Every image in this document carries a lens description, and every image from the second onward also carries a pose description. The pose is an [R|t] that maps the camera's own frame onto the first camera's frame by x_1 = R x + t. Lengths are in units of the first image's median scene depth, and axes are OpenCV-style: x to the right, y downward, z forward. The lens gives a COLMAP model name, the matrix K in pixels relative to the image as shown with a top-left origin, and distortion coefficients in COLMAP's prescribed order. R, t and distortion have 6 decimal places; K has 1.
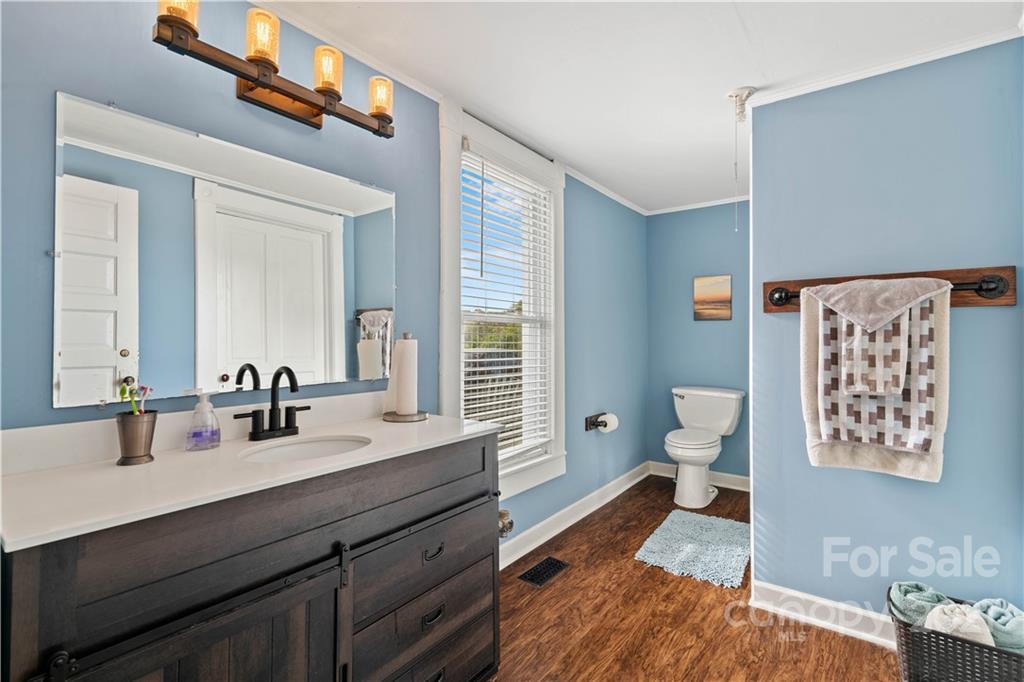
lens RADIAL K [[467.0, 0, 504.8], [0, 467.0, 339.8], [0, 0, 1]] dist [-0.008743, 0.001760]
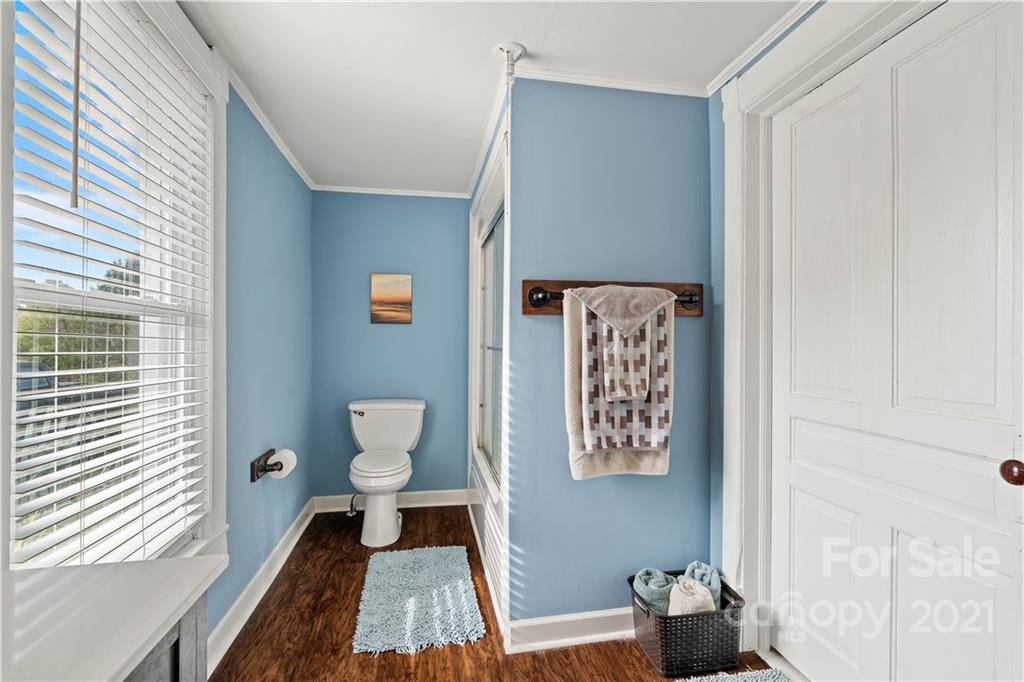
lens RADIAL K [[467.0, 0, 518.9], [0, 467.0, 342.5], [0, 0, 1]] dist [-0.008743, 0.001760]
pose [[0.668594, 0.001139, 0.743627, -0.110042], [0.003246, 0.999985, -0.004450, -0.001633], [-0.743620, 0.005389, 0.668580, 0.449612]]
